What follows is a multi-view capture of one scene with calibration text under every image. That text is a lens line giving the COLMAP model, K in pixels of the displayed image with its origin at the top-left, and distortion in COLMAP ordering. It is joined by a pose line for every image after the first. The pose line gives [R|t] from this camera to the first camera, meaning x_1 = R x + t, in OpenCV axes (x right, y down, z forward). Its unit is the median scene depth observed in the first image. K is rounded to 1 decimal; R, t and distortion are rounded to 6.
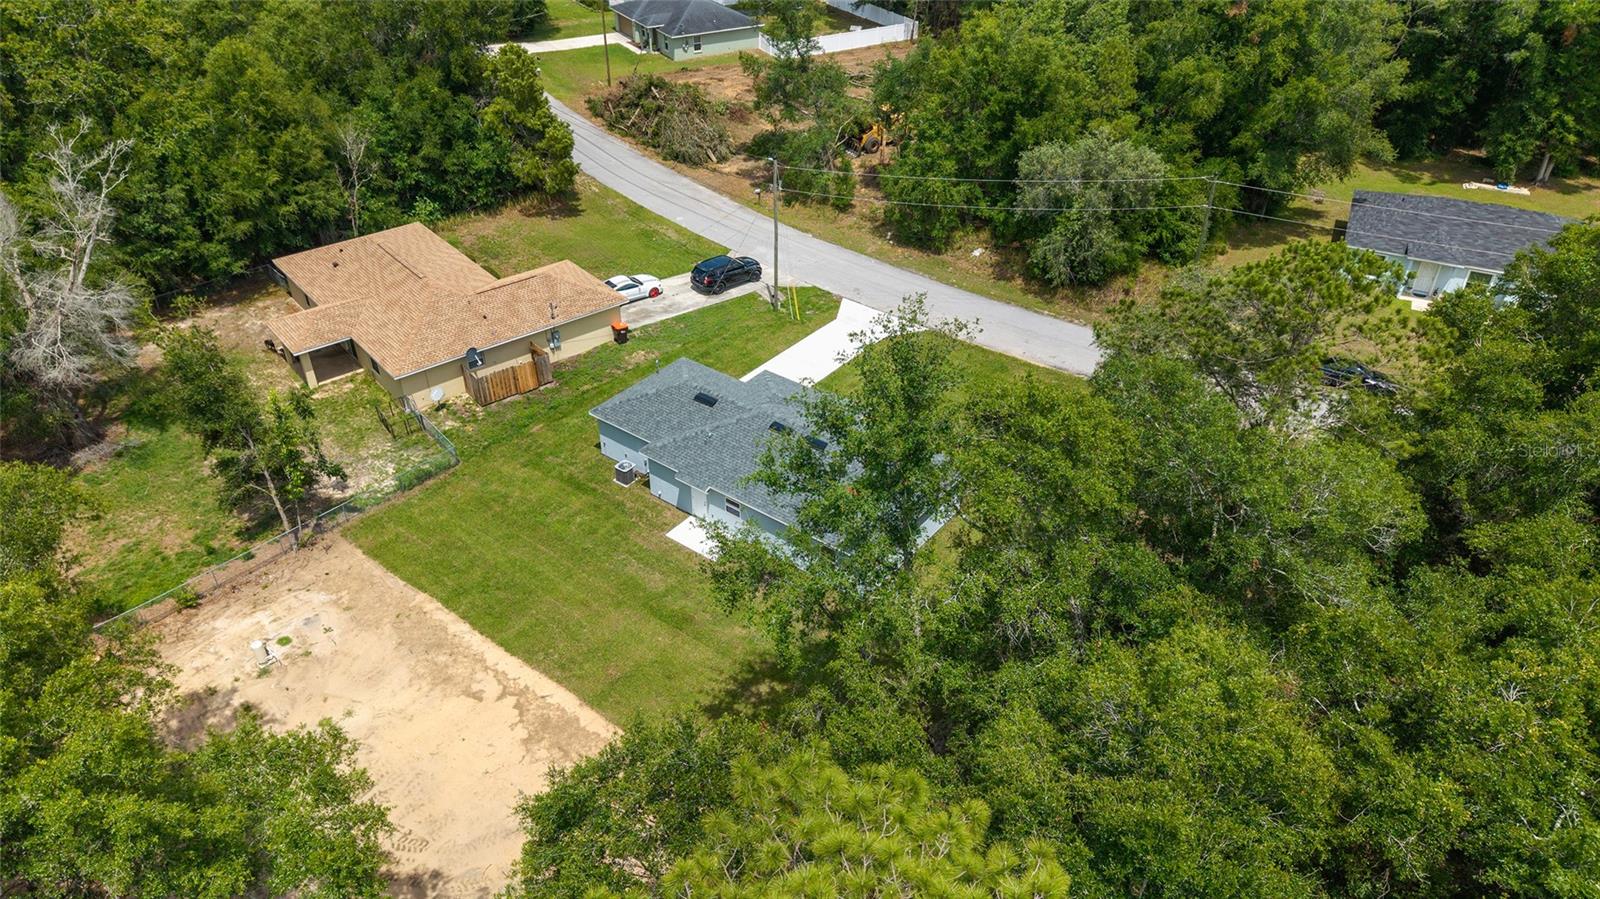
lens RADIAL K [[1068.4, 0, 801.4], [0, 1068.4, 459.0], [0, 0, 1]] dist [0.024559, -0.026106]
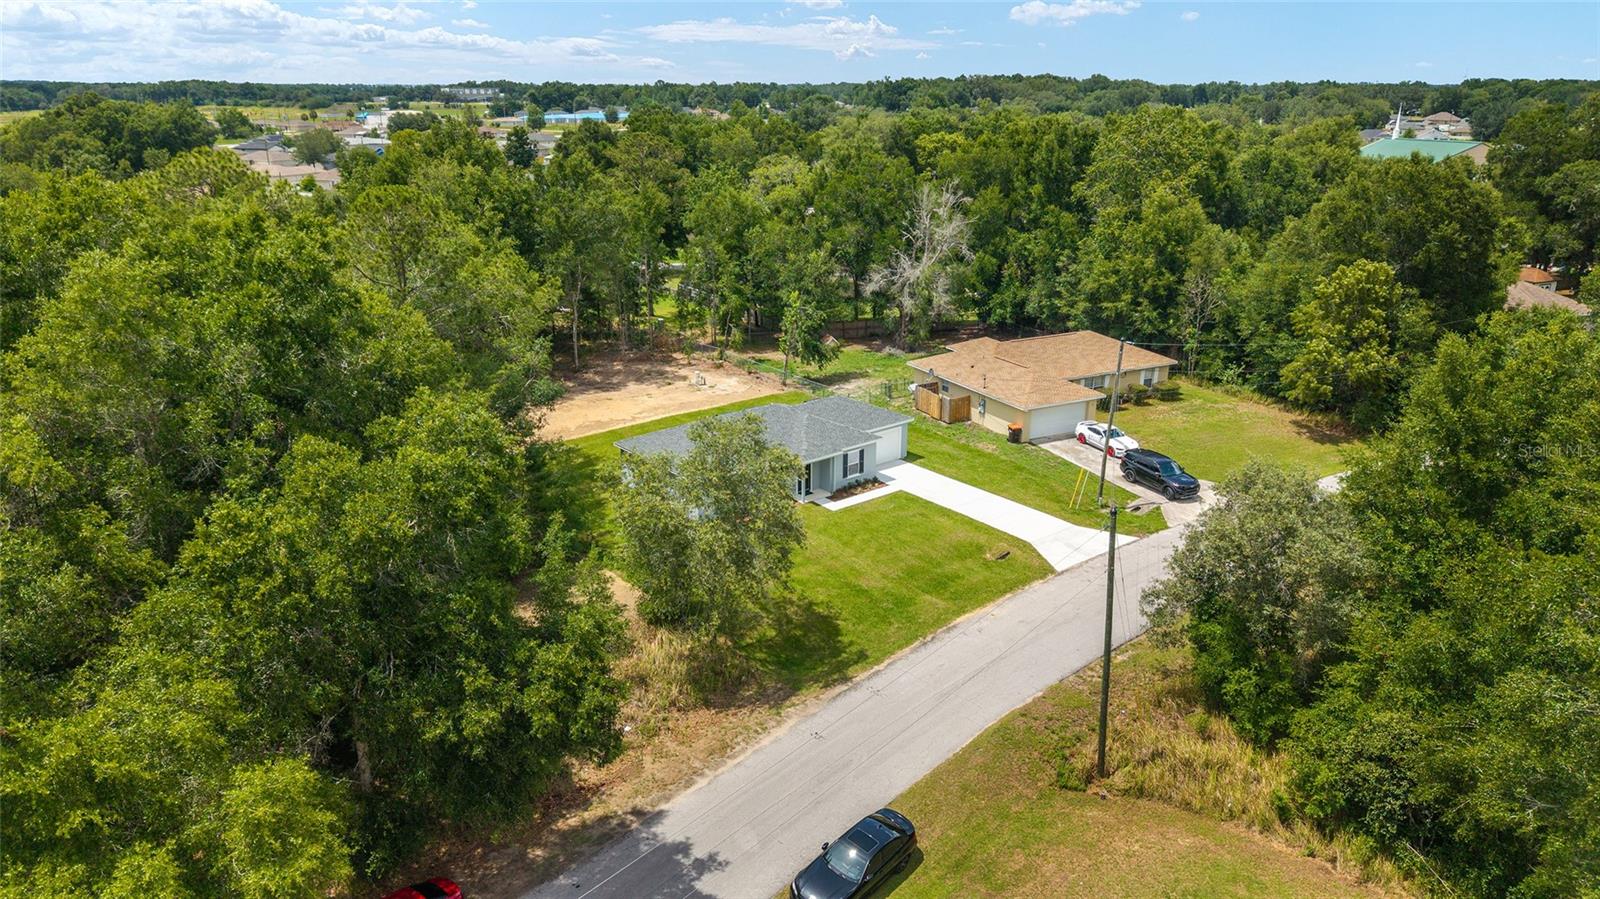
lens RADIAL K [[1068.4, 0, 805.5], [0, 1068.4, 447.9], [0, 0, 1]] dist [0.024559, -0.026106]
pose [[-0.223370, 0.302545, -0.926592, 0.806001], [-0.561294, 0.737257, 0.376033, -0.353539], [0.796903, 0.604085, 0.005136, 0.723989]]
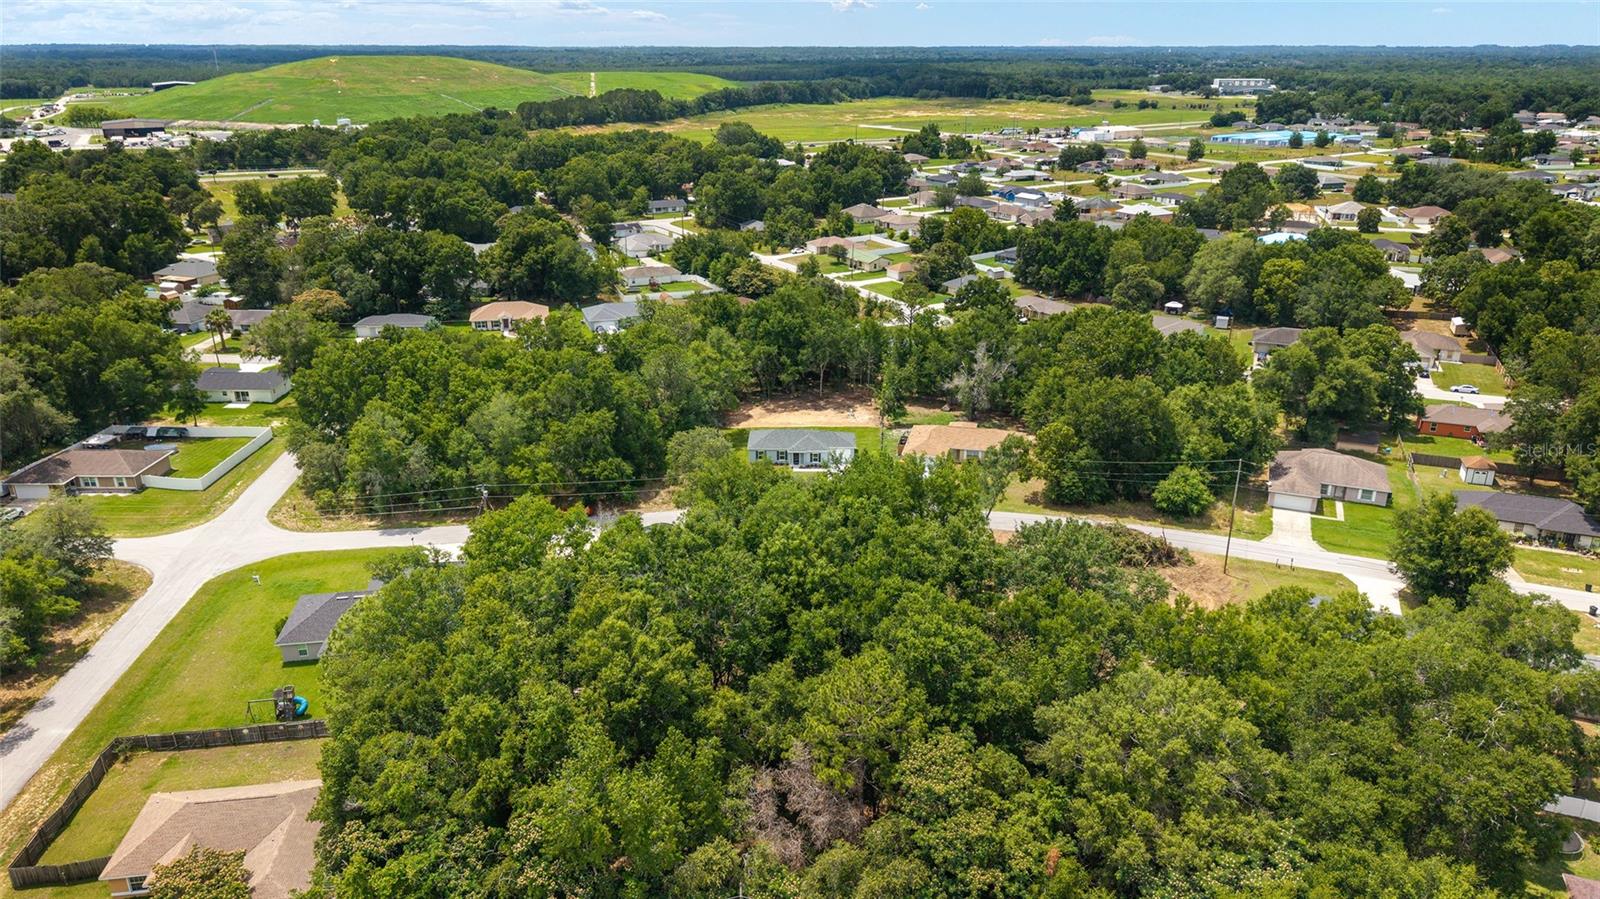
lens RADIAL K [[1068.4, 0, 798.6], [0, 1068.4, 474.0], [0, 0, 1]] dist [0.024559, -0.026106]
pose [[-0.804366, 0.213119, -0.554596, 1.321118], [-0.345262, 0.591992, 0.728244, -1.698584], [0.483519, 0.777255, -0.402596, 1.713916]]
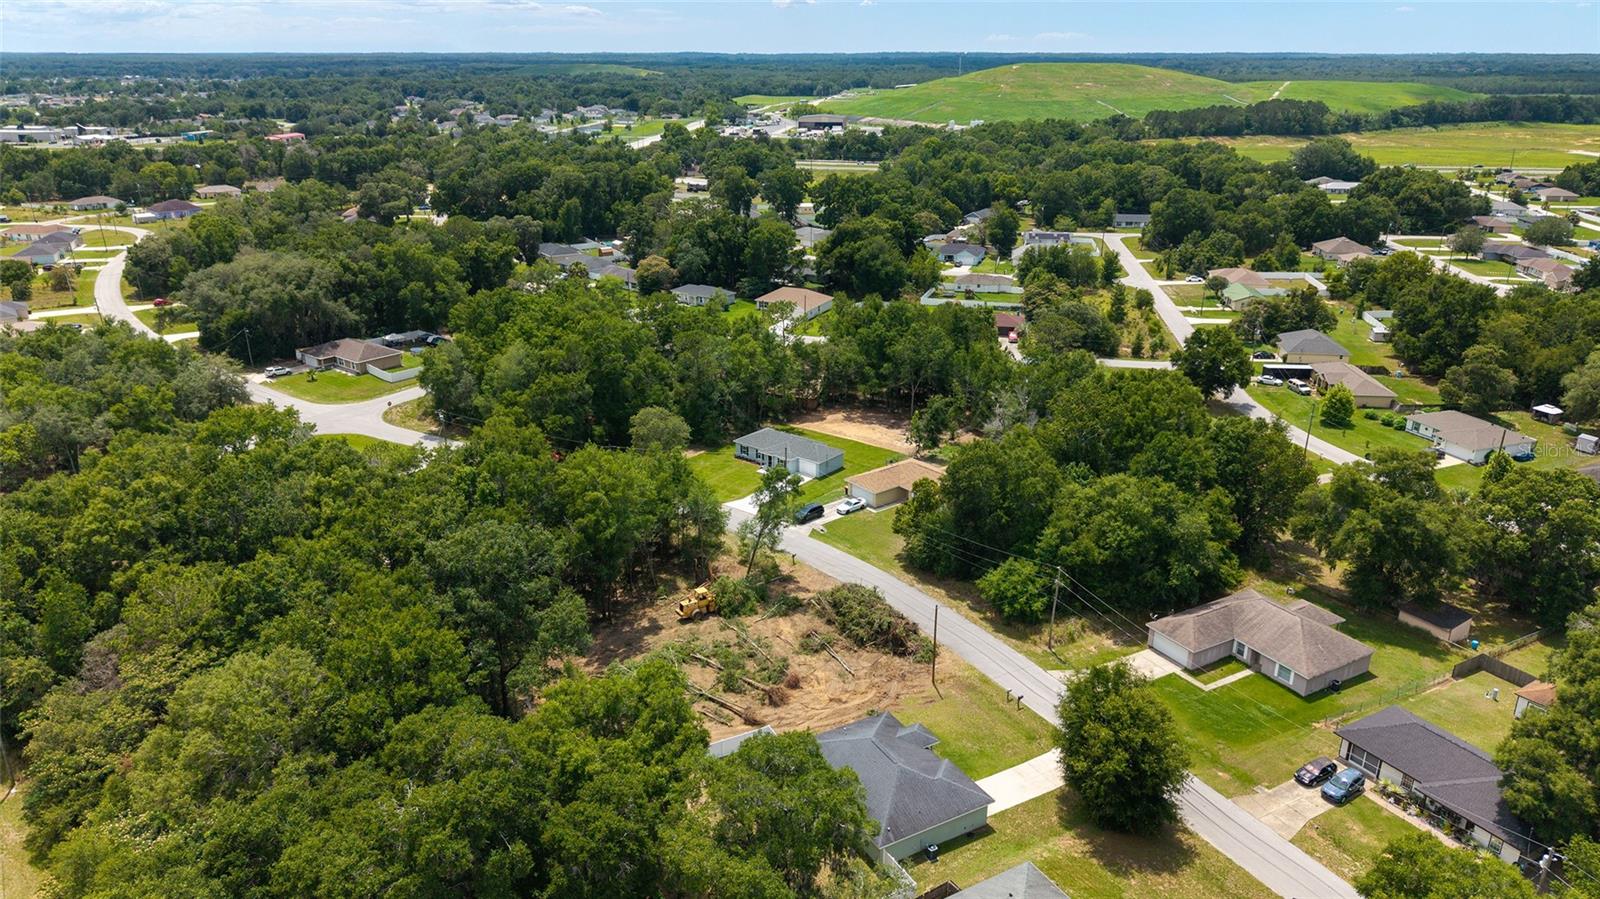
lens RADIAL K [[1068.4, 0, 799.2], [0, 1068.4, 448.3], [0, 0, 1]] dist [0.024559, -0.026106]
pose [[-0.999629, -0.016963, 0.021333, -0.093496], [0.007832, 0.570914, 0.820972, -1.973036], [-0.026106, 0.820835, -0.570569, 2.070533]]
